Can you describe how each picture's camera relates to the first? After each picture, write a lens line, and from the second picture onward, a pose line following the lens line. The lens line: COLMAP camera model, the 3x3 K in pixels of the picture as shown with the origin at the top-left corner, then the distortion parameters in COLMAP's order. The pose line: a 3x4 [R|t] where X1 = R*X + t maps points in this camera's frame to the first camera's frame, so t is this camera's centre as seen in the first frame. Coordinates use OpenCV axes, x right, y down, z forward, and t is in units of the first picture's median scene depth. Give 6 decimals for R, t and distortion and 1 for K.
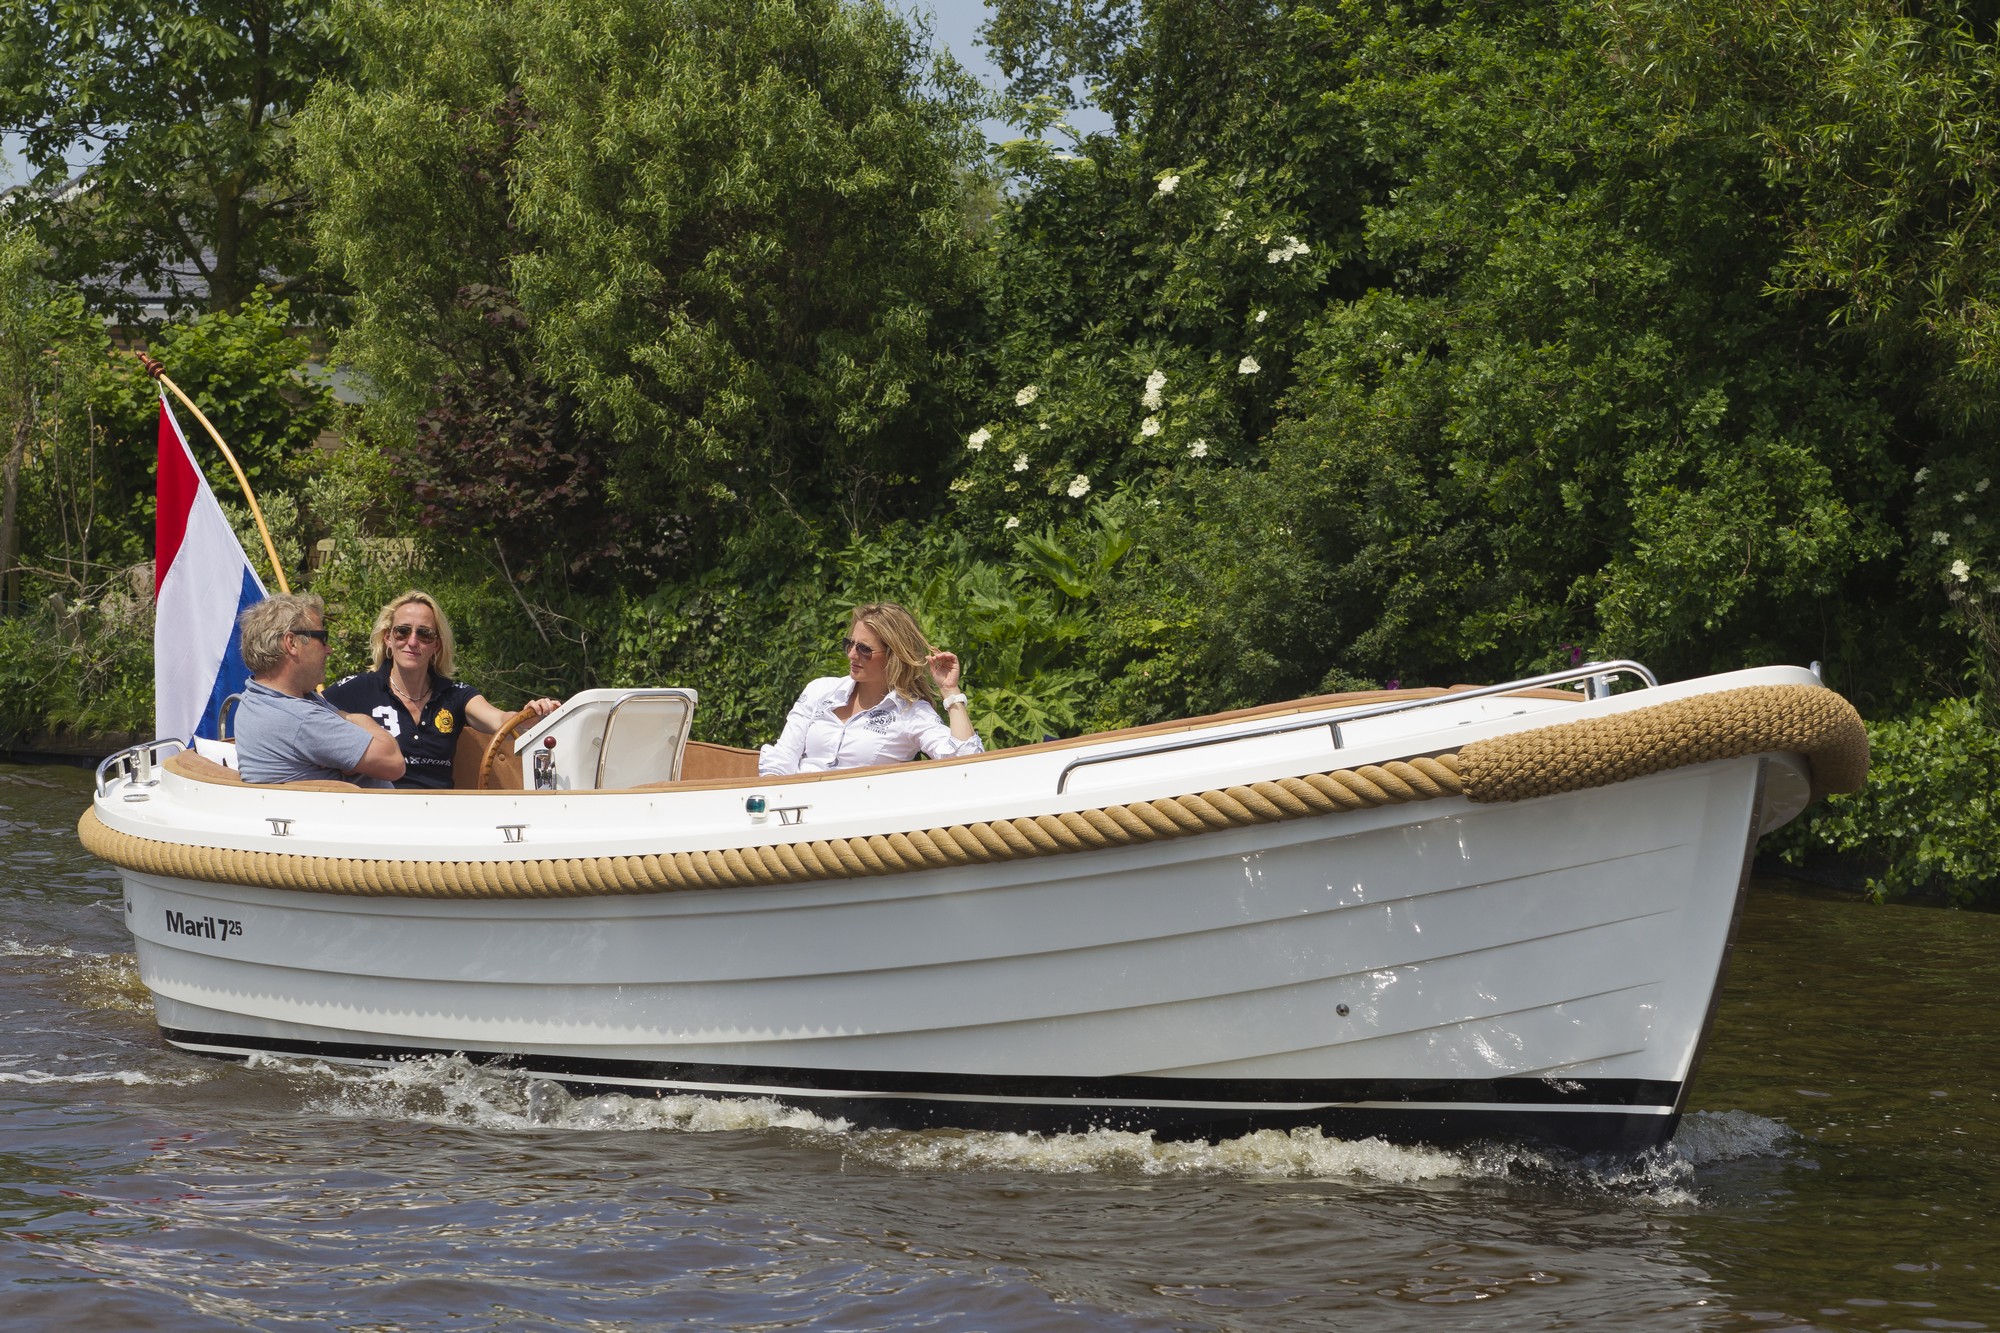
lens RADIAL K [[6943.3, 0, 1004.6], [0, 6943.3, 668.3], [0, 0, 1]] dist [0.520489, 0.000000]
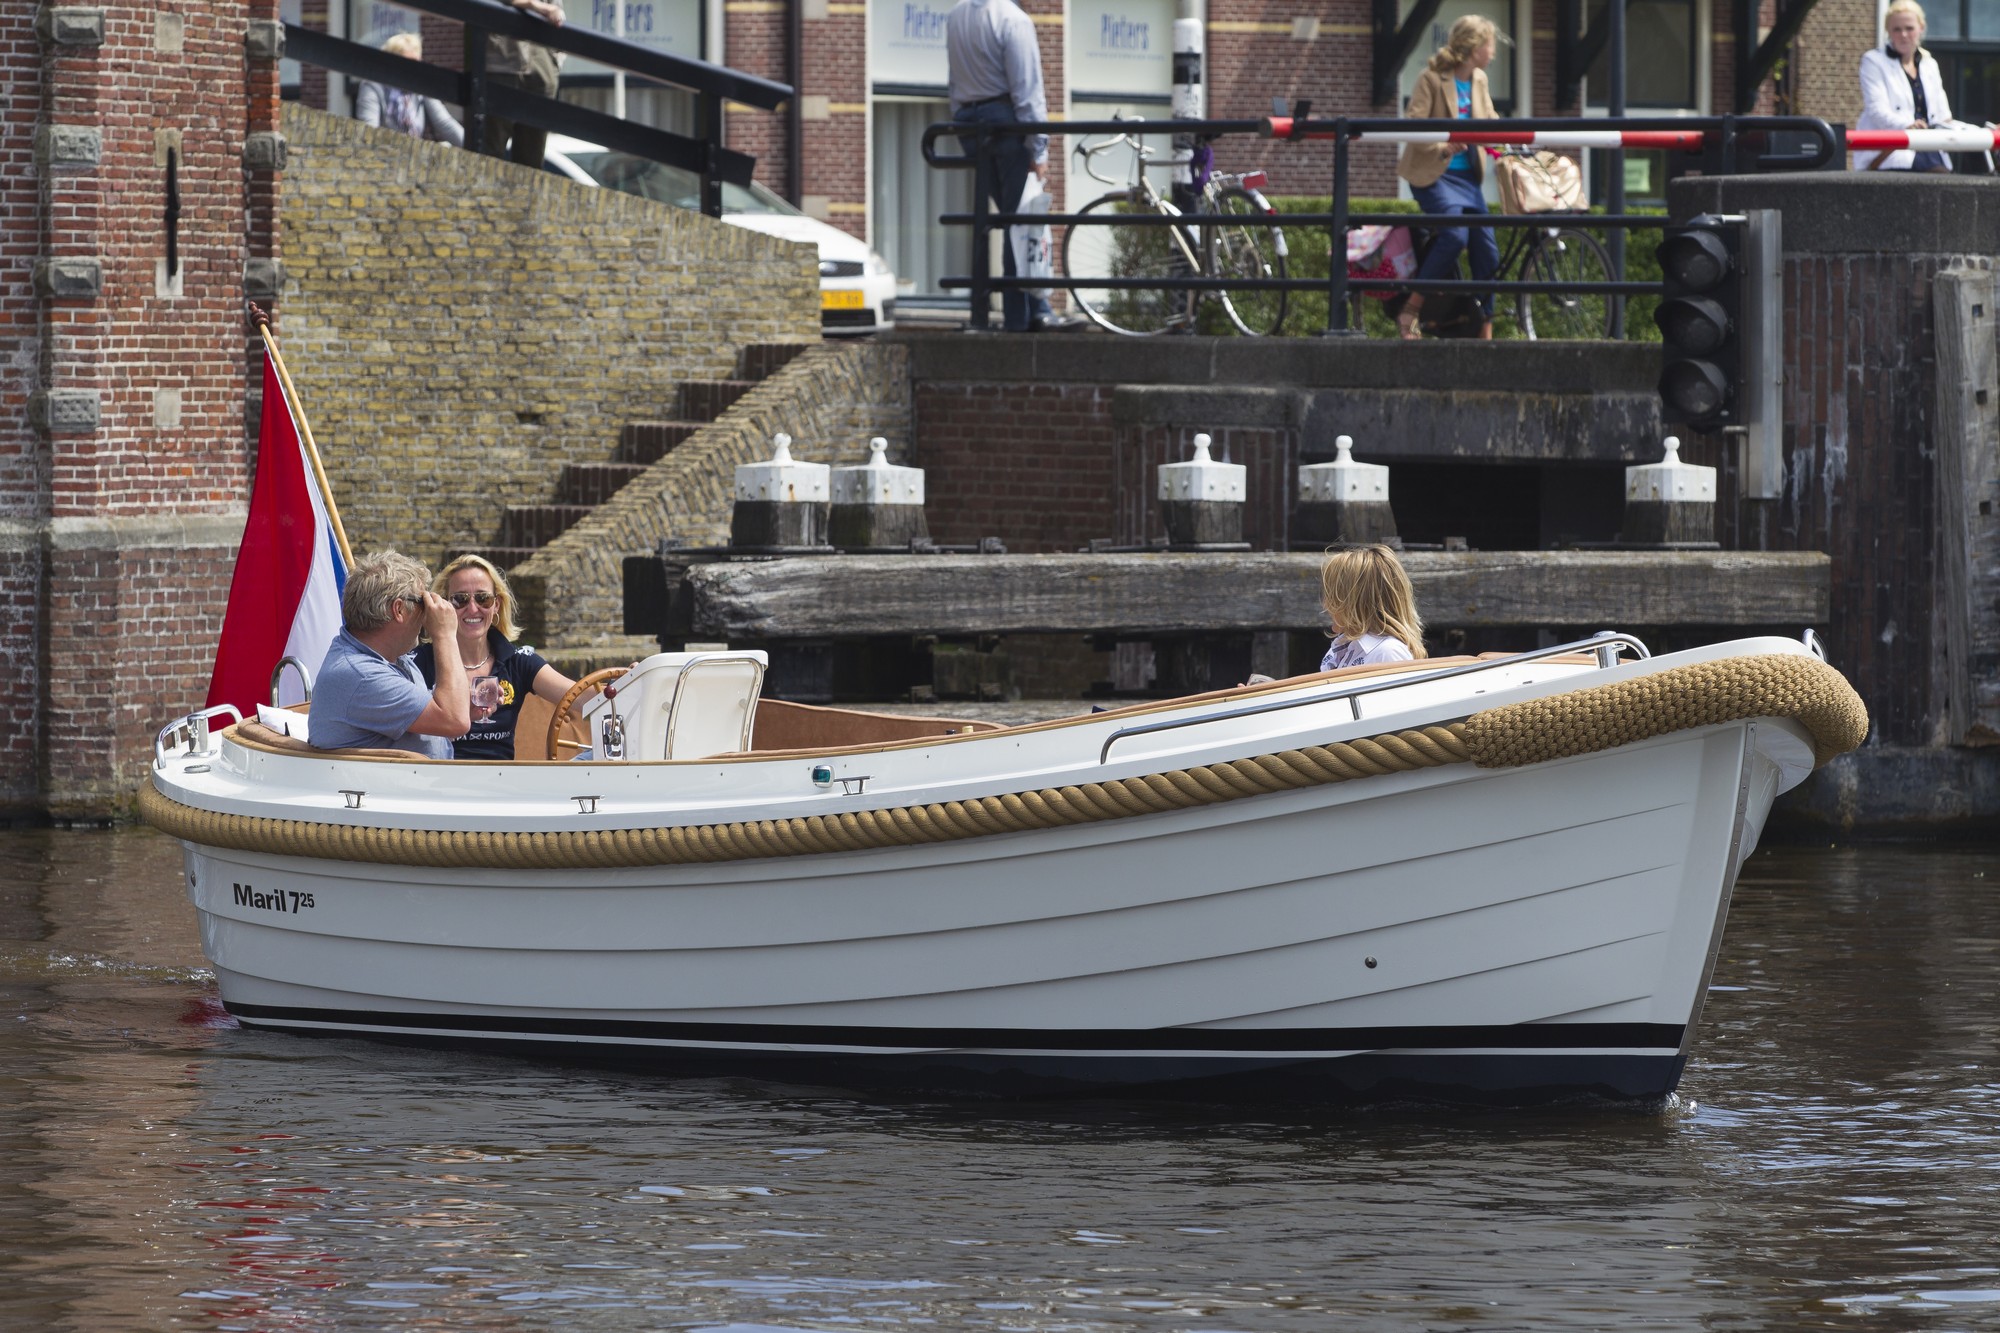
lens RADIAL K [[12710.8, 0, 999.4], [0, 12710.8, 665.8], [0, 0, 1]] dist [0.147131, 0.000000]
pose [[0.999421, -0.012814, -0.031522, 0.052097], [0.013370, 0.999758, 0.017495, -0.030249], [0.031290, -0.017906, 0.999350, -0.917383]]
